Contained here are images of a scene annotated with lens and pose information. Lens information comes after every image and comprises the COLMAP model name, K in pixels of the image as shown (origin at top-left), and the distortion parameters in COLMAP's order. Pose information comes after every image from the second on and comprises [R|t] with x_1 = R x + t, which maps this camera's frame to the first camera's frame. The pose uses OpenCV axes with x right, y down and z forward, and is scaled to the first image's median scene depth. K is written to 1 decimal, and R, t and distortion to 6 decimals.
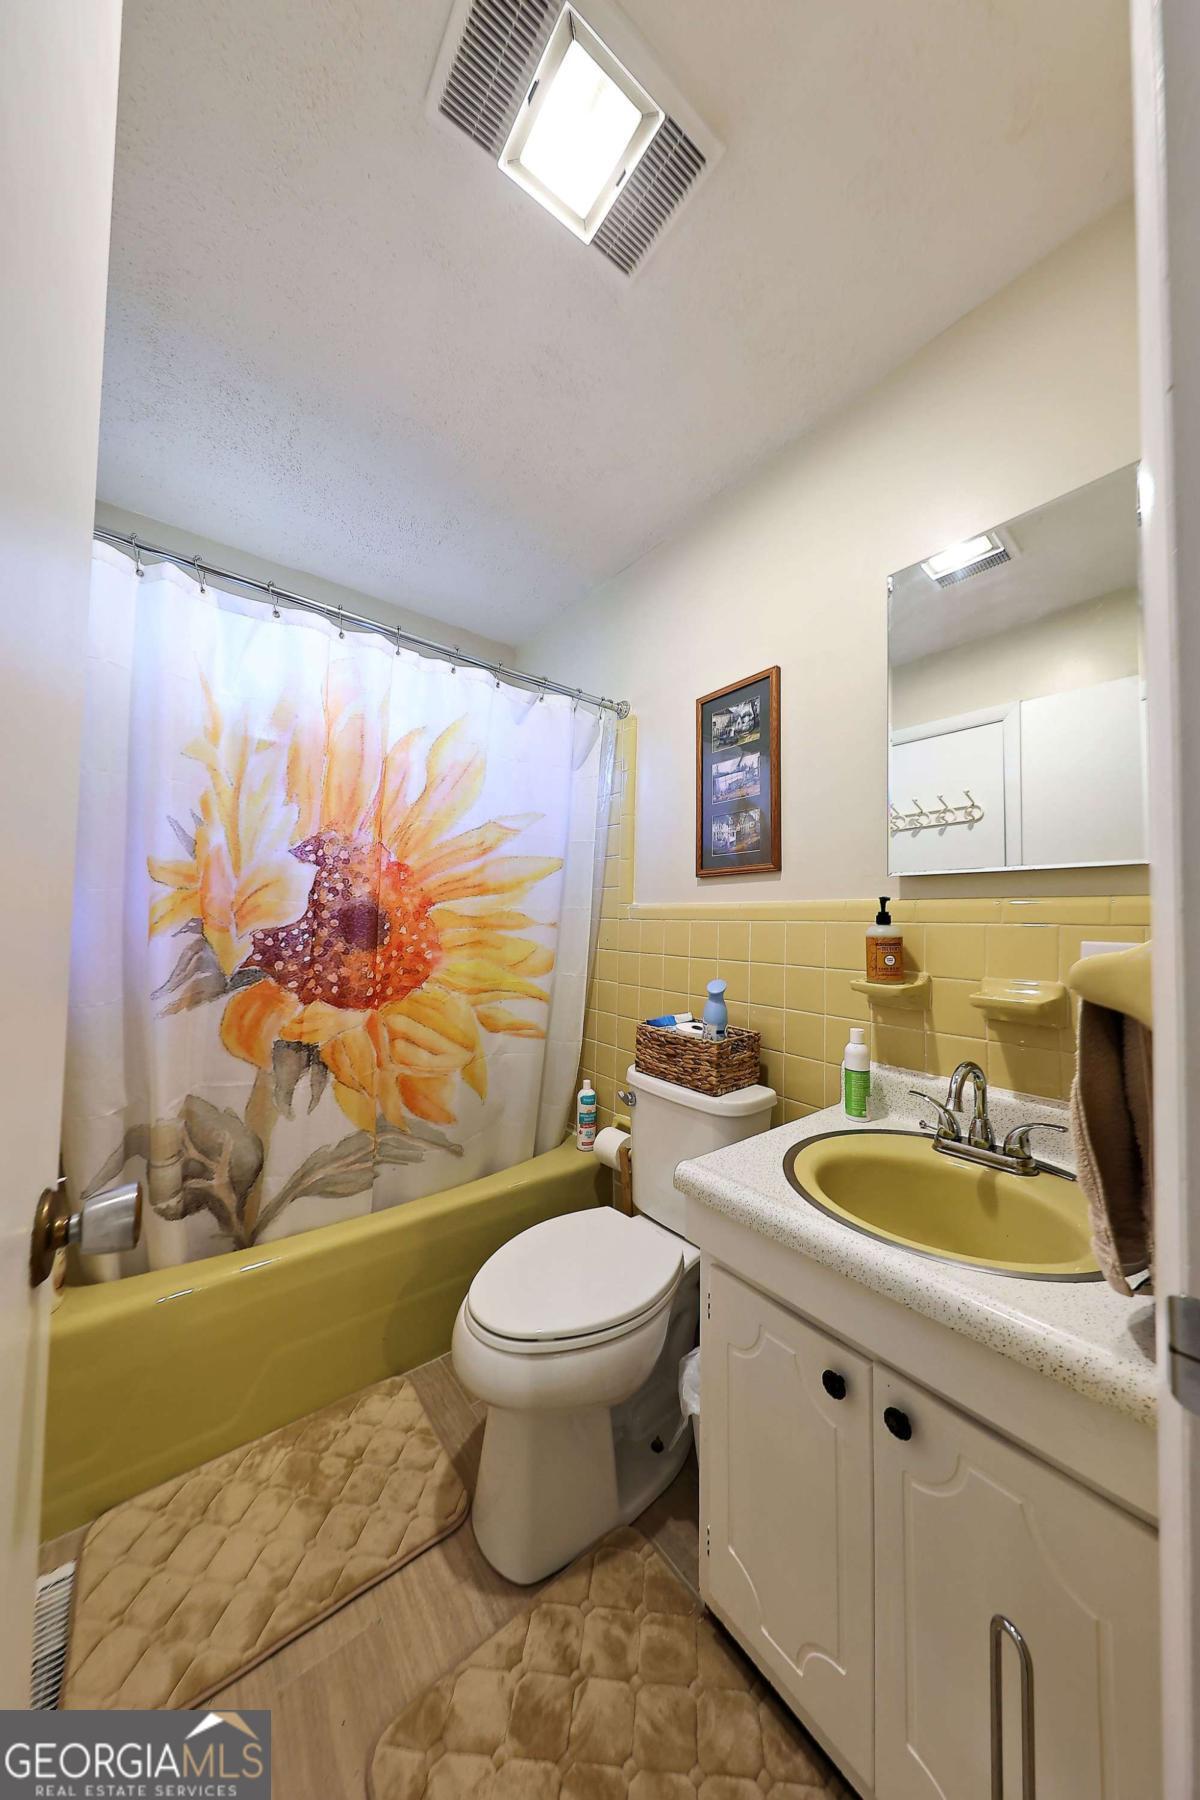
lens RADIAL K [[562.8, 0, 601.2], [0, 562.8, 895.7], [0, 0, 1]] dist [0.001804, -0.000100]
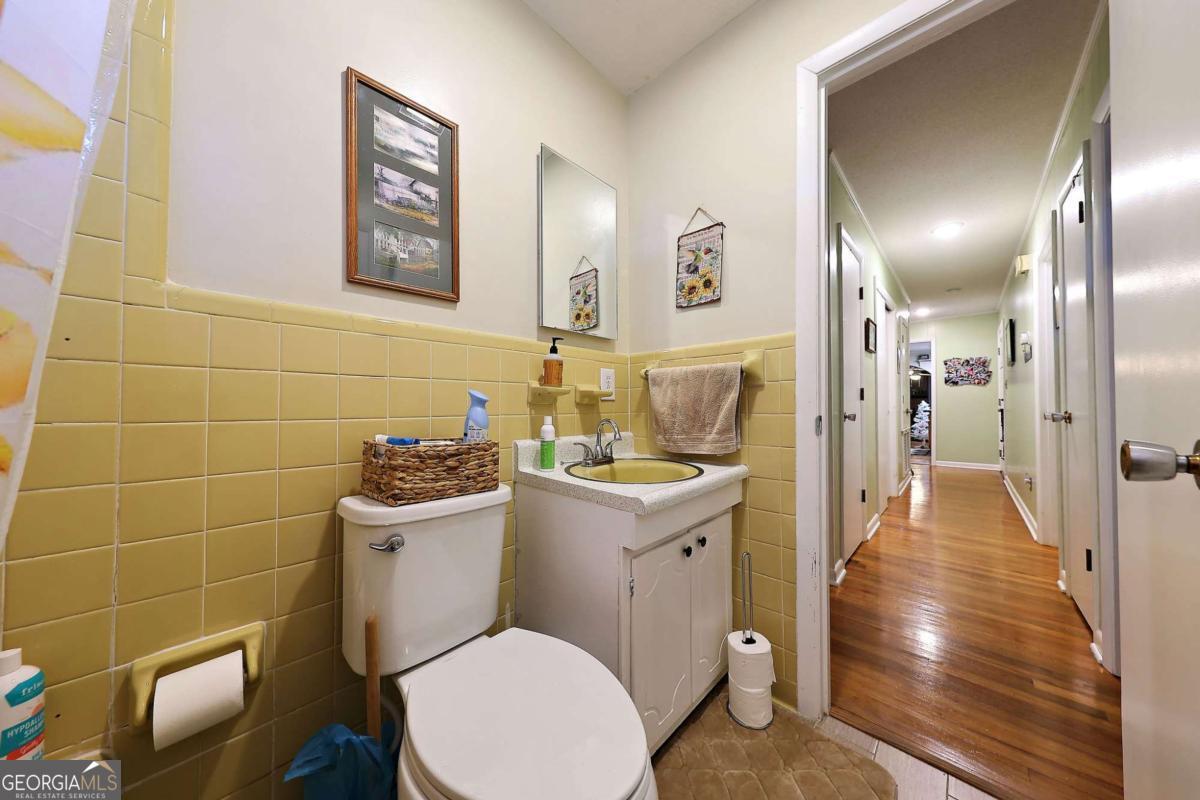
lens RADIAL K [[375.2, 0, 603.9], [0, 375.2, 402.1], [0, 0, 1]] dist [0.001804, -0.000100]
pose [[-0.140159, -0.004143, 0.990120, -0.442454], [-0.042561, 0.999092, -0.001845, 0.133806], [-0.989214, -0.042399, -0.140208, 0.693930]]
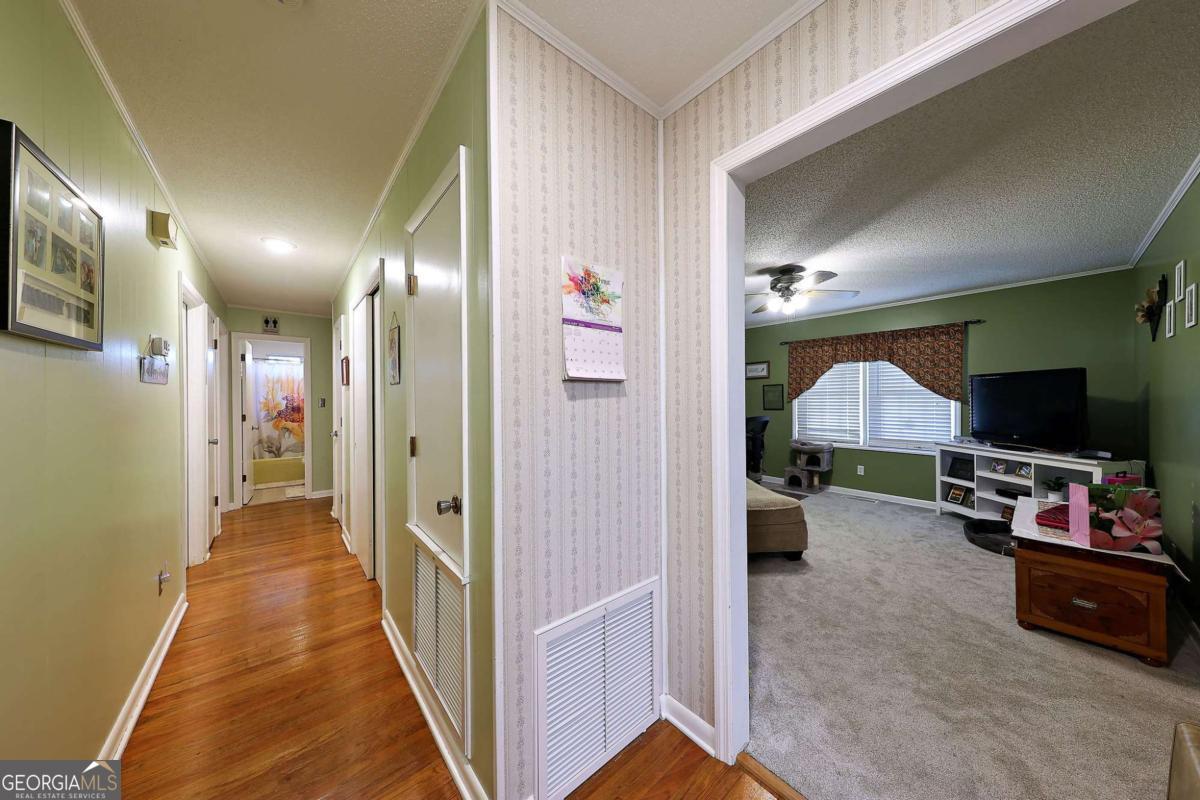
lens RADIAL K [[375.2, 0, 603.9], [0, 375.2, 402.1], [0, 0, 1]] dist [0.001804, -0.000100]
pose [[0.999016, -0.020216, 0.039479, 3.031389], [0.018181, 0.998521, 0.051244, -0.193246], [-0.040457, -0.050476, 0.997906, -3.534690]]
